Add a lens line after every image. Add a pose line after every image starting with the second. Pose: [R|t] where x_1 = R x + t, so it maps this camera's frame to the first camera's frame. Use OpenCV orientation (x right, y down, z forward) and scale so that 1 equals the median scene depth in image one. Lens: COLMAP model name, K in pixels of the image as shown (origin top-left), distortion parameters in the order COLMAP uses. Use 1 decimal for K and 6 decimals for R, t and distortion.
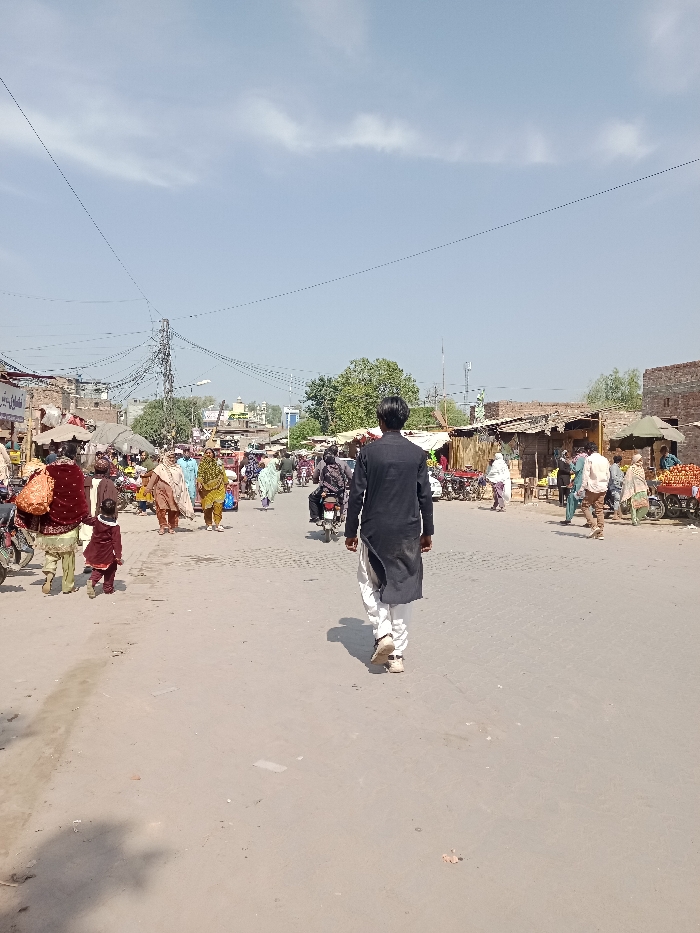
lens RADIAL K [[684.7, 0, 350.0], [0, 684.7, 466.5], [0, 0, 1]] dist [0.073987, -0.075625]
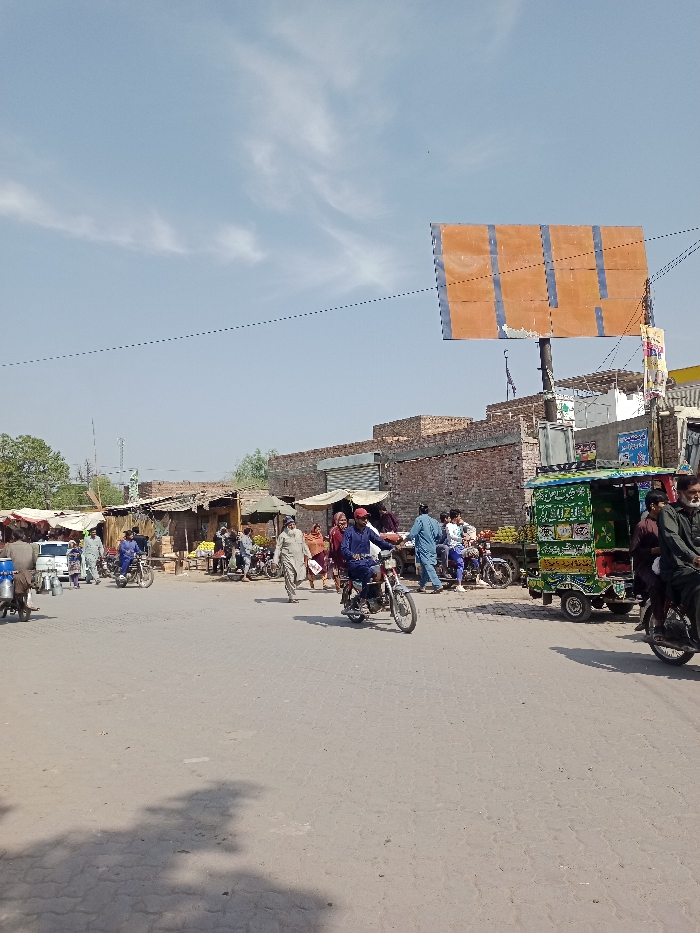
lens RADIAL K [[684.7, 0, 350.0], [0, 684.7, 466.5], [0, 0, 1]] dist [0.073987, -0.075625]
pose [[0.884062, -0.003824, 0.467354, -0.013751], [0.054481, 0.993992, -0.094927, 0.000378], [-0.464183, 0.109383, 0.878959, -0.104314]]
